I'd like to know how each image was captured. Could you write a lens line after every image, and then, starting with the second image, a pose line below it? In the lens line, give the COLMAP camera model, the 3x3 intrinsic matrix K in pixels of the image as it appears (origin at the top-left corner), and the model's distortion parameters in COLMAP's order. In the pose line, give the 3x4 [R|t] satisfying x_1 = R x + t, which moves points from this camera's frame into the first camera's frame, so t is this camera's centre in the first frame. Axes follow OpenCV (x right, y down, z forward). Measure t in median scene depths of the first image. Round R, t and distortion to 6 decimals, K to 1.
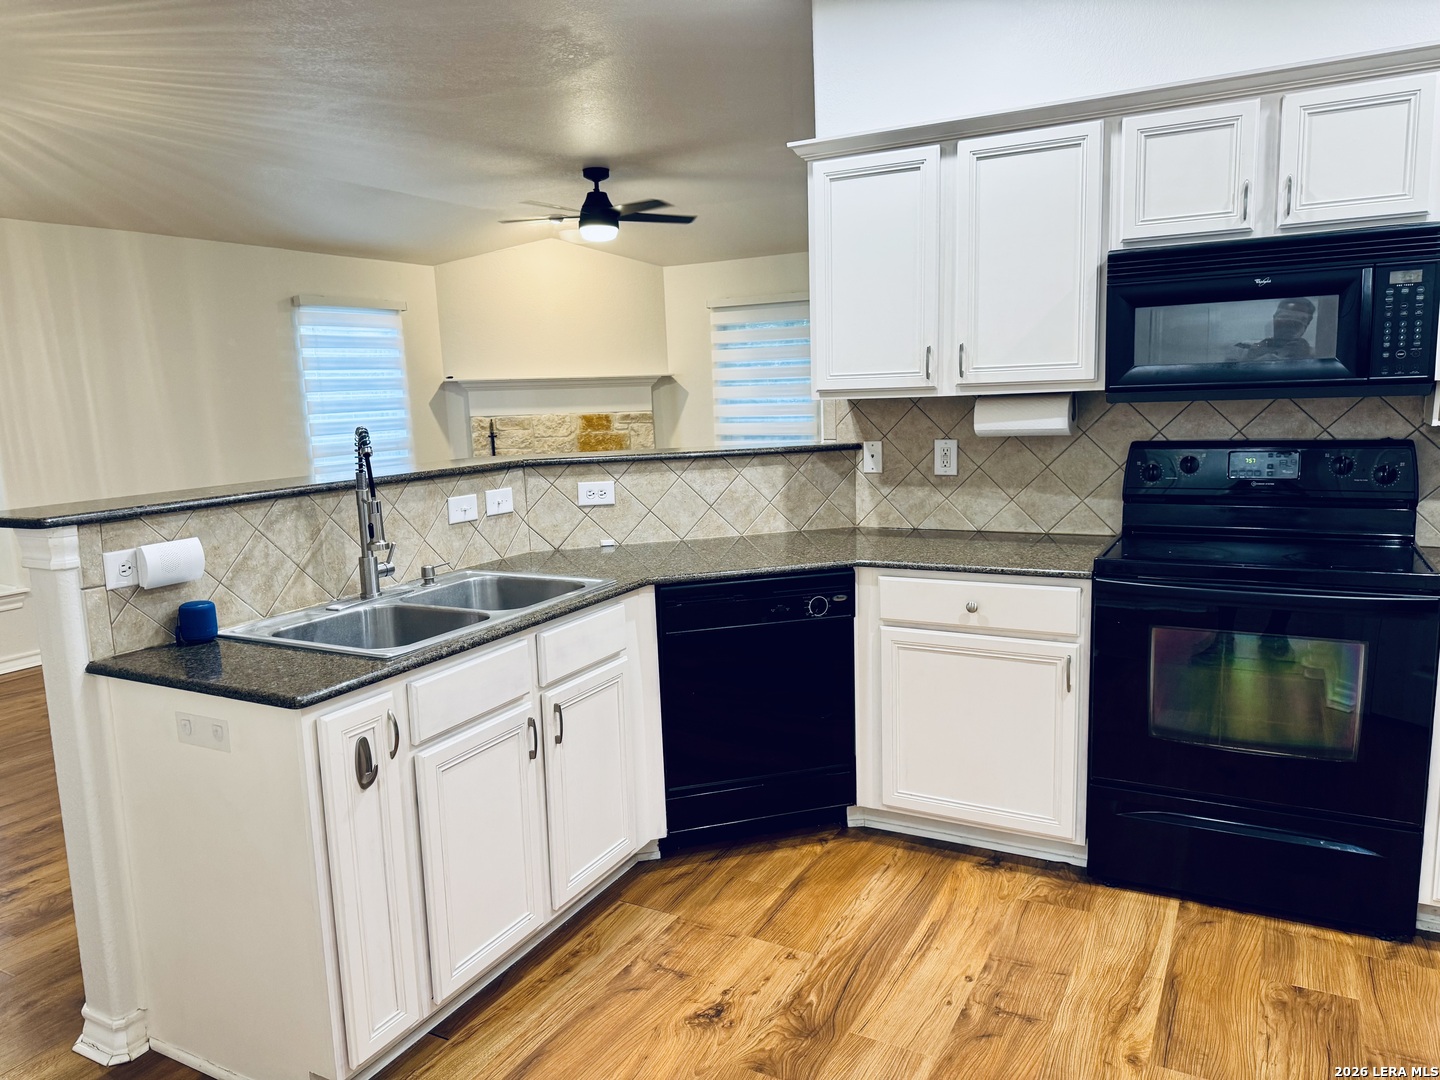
lens RADIAL K [[1011.6, 0, 713.2], [0, 1011.6, 553.6], [0, 0, 1]] dist [0.059622, -0.071727]
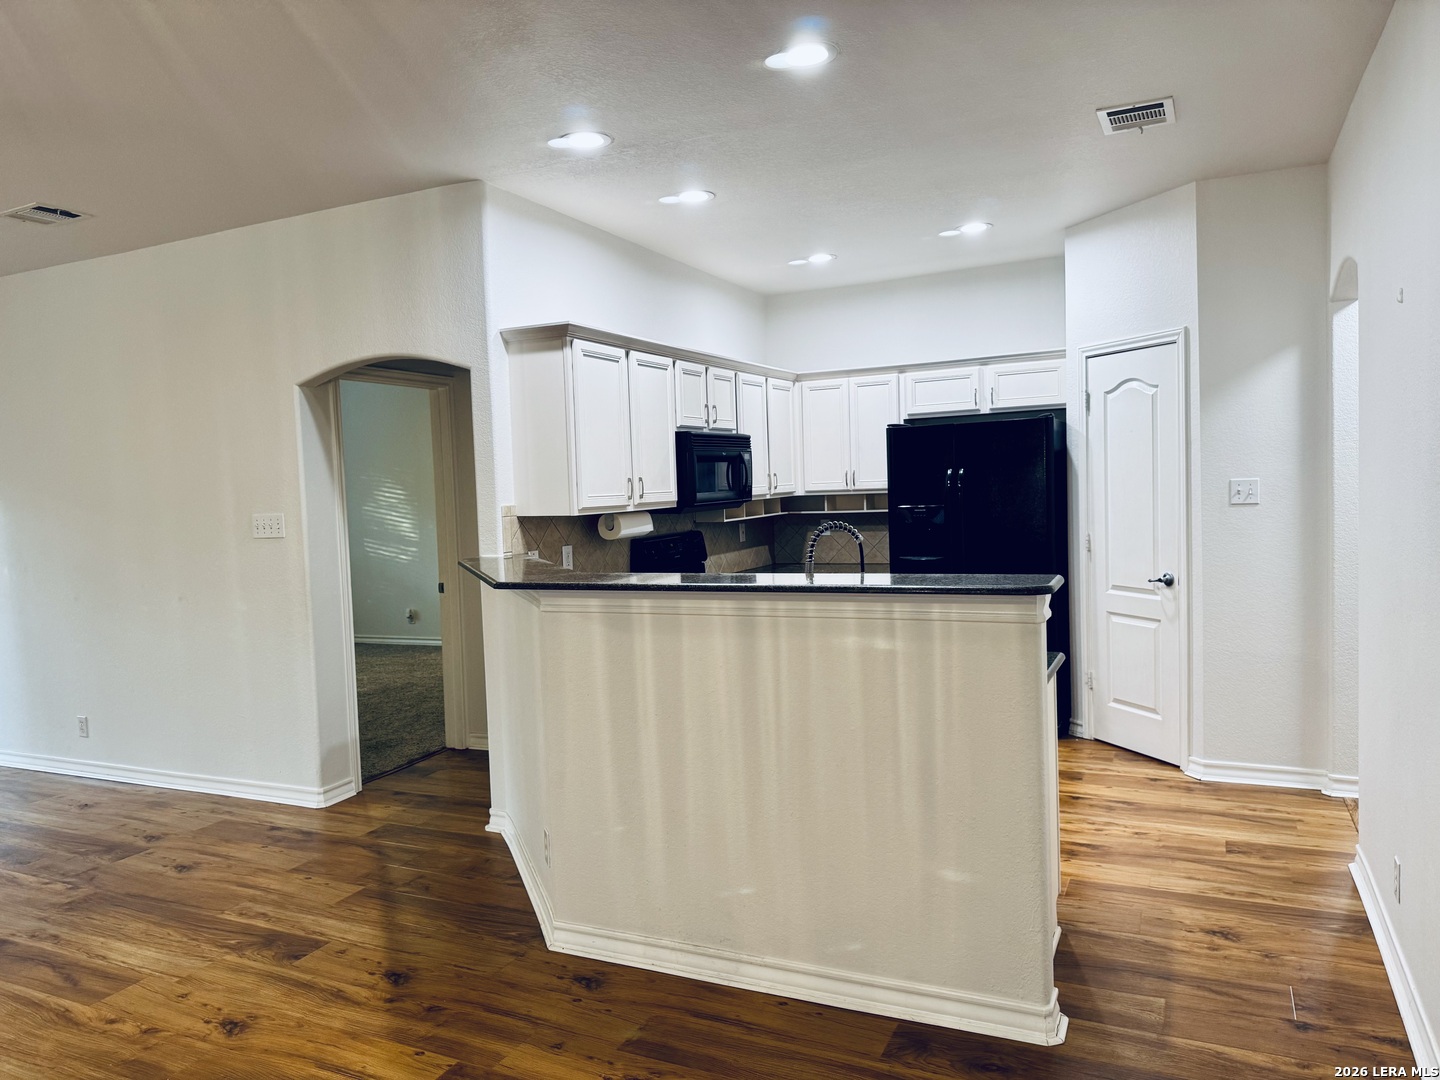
lens RADIAL K [[1011.6, 0, 717.3], [0, 1011.6, 540.5], [0, 0, 1]] dist [0.059622, -0.071727]
pose [[-0.058466, -0.023262, 0.998018, -0.640731], [0.200689, 0.979045, 0.034577, -0.070542], [-0.977909, 0.202313, -0.052572, 0.489770]]
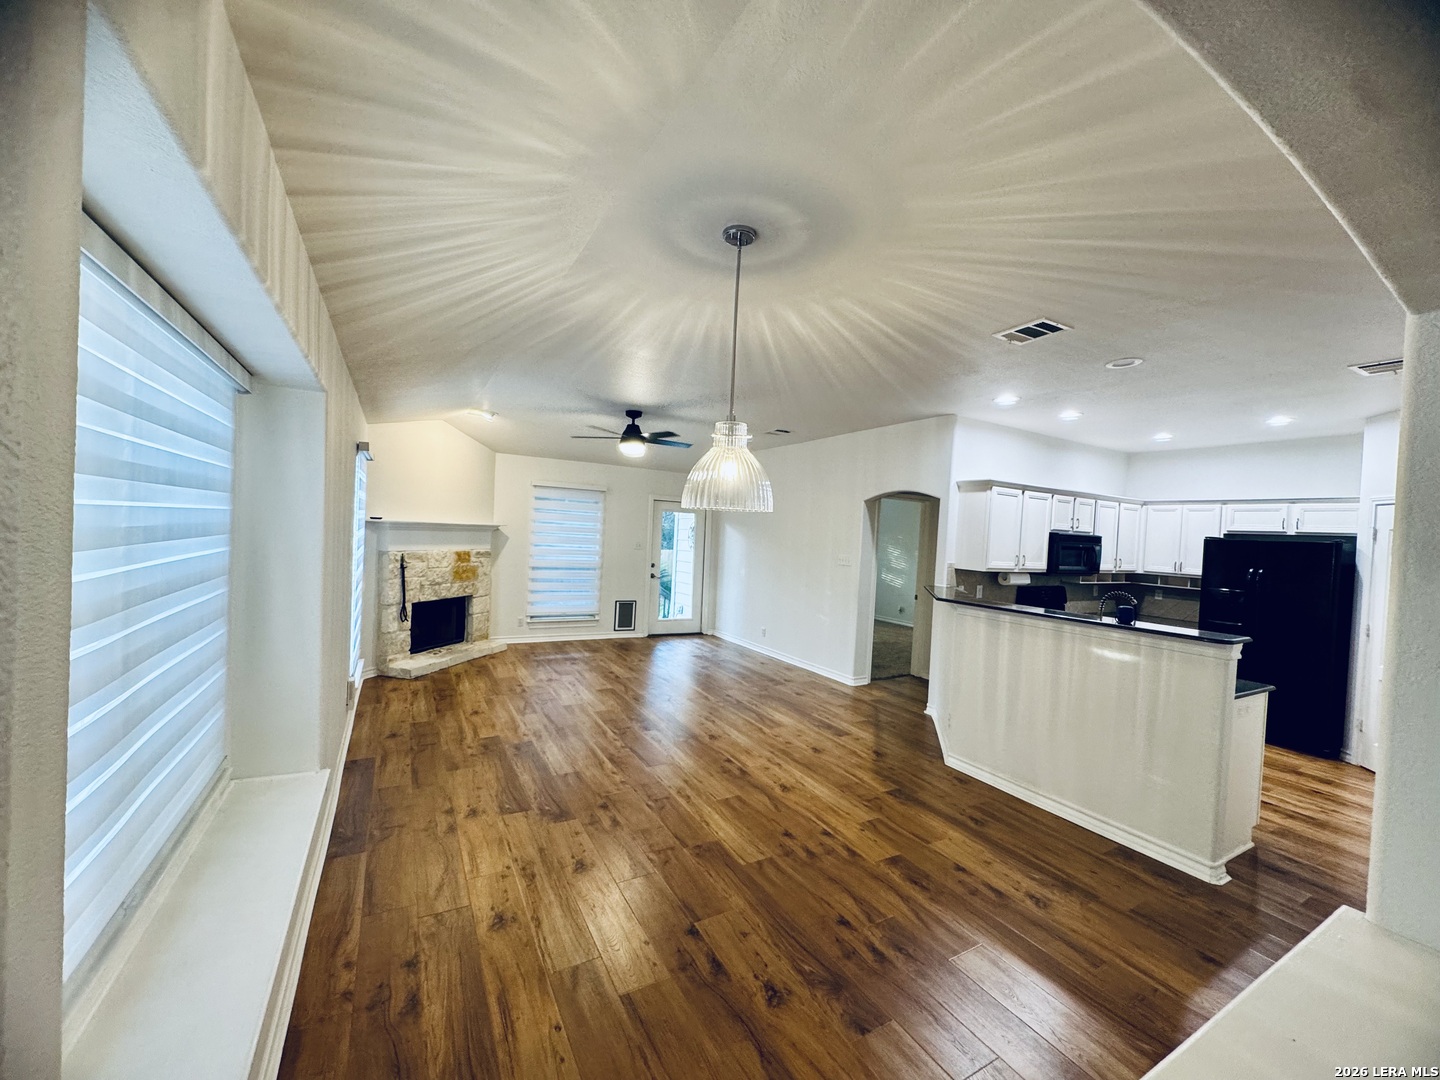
lens RADIAL K [[572.6, 0, 720.5], [0, 572.6, 541.7], [0, 0, 1]] dist [-0.000949, -0.000020]
pose [[0.521194, 0.045388, 0.852231, -0.826110], [0.070718, 0.992854, -0.096126, -0.073123], [-0.850504, 0.110368, 0.514259, 0.441746]]
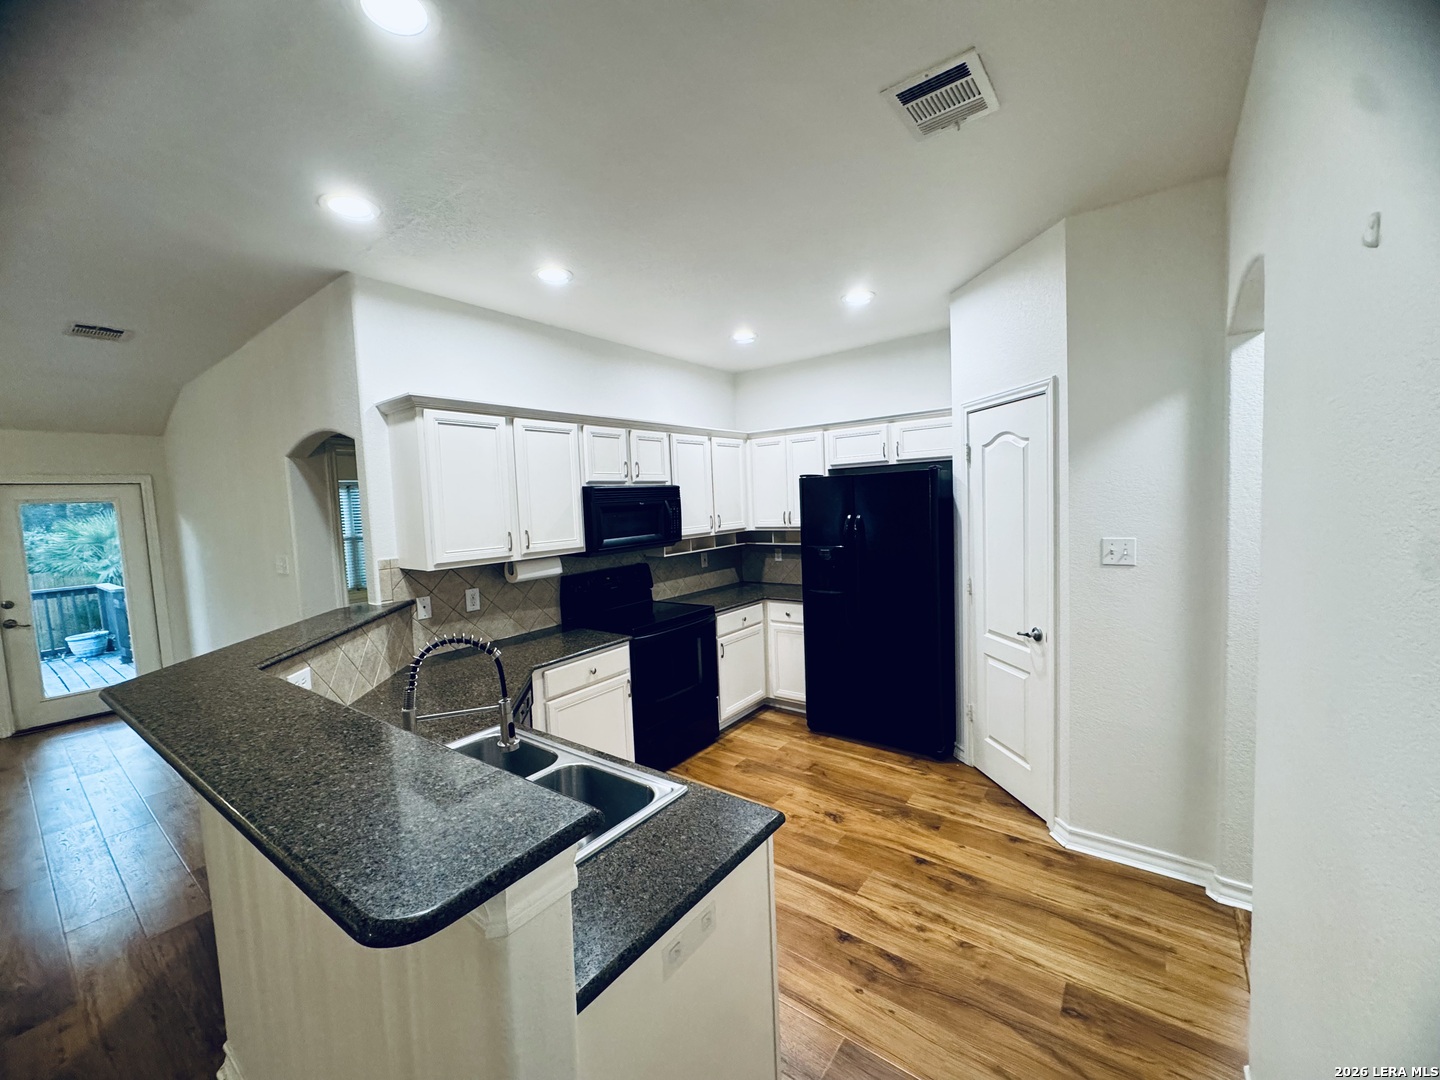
lens RADIAL K [[572.6, 0, 720.5], [0, 572.6, 539.5], [0, 0, 1]] dist [-0.000949, -0.000020]
pose [[0.142365, -0.040183, 0.988998, -0.335320], [0.198053, 0.980126, 0.011313, -0.067767], [-0.969798, 0.194264, 0.147494, 0.267546]]
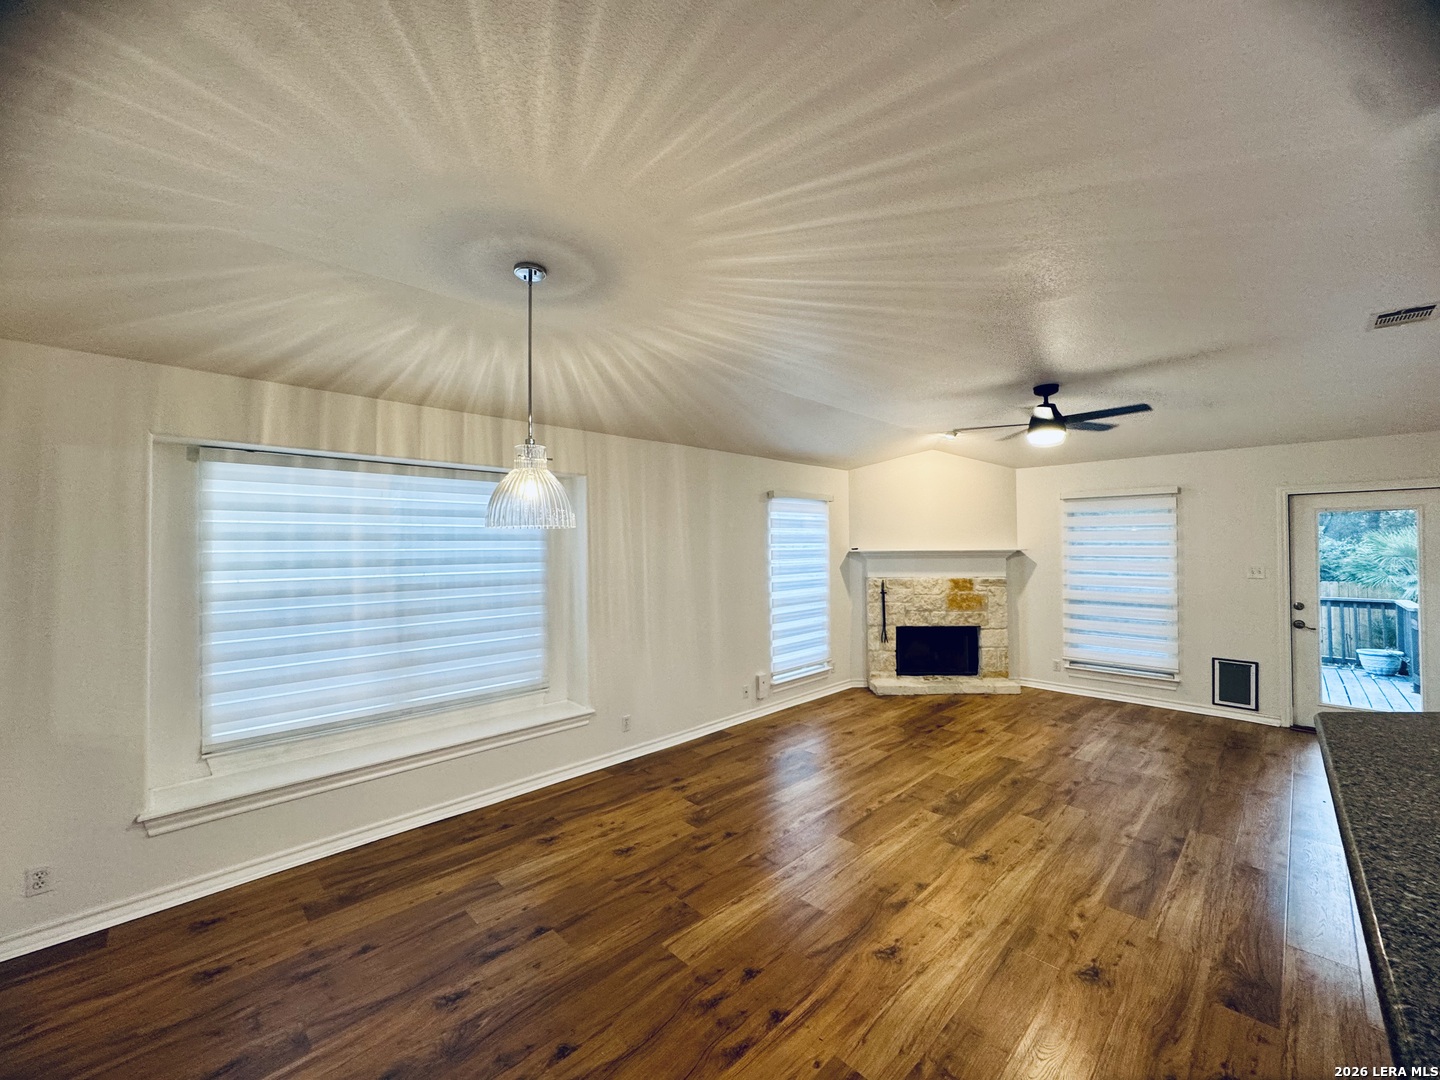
lens RADIAL K [[572.6, 0, 719.4], [0, 572.6, 540.7], [0, 0, 1]] dist [-0.000949, -0.000020]
pose [[0.958803, 0.023644, -0.283085, -0.291258], [-0.070356, 0.985247, -0.156006, -0.068584], [0.275220, 0.169496, 0.946322, 0.296998]]
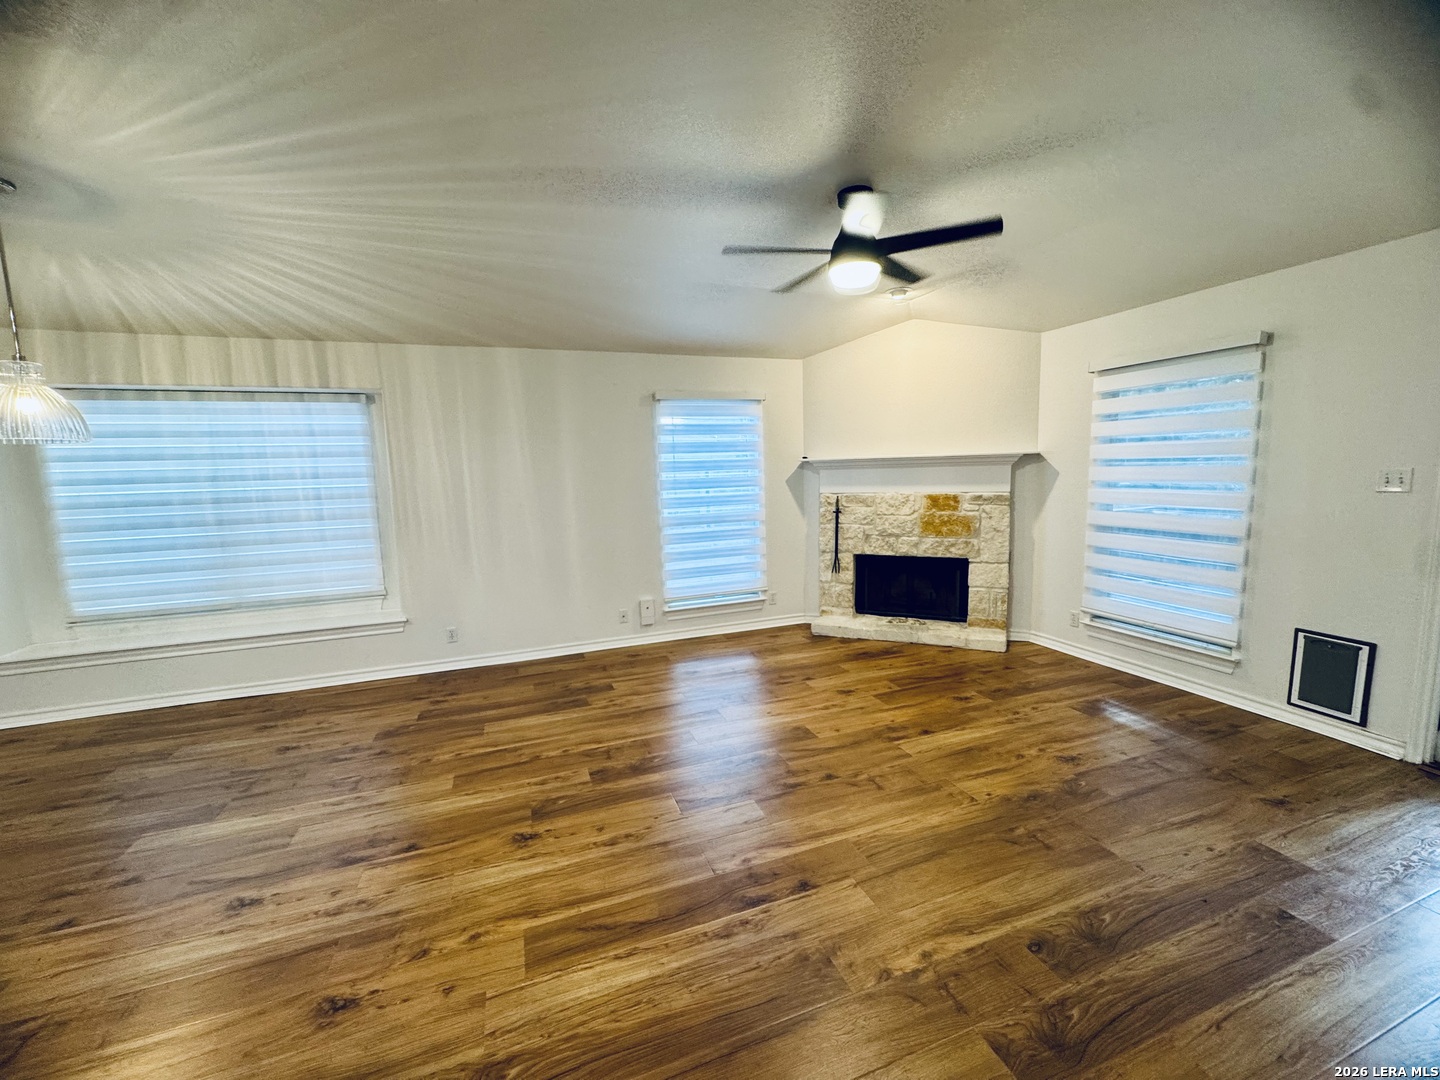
lens RADIAL K [[572.6, 0, 719.2], [0, 572.6, 539.2], [0, 0, 1]] dist [-0.000949, -0.000020]
pose [[0.757325, 0.090155, -0.646785, 0.112467], [-0.102713, 0.994542, 0.018362, -0.116359], [0.644910, 0.052527, 0.762451, 0.628226]]
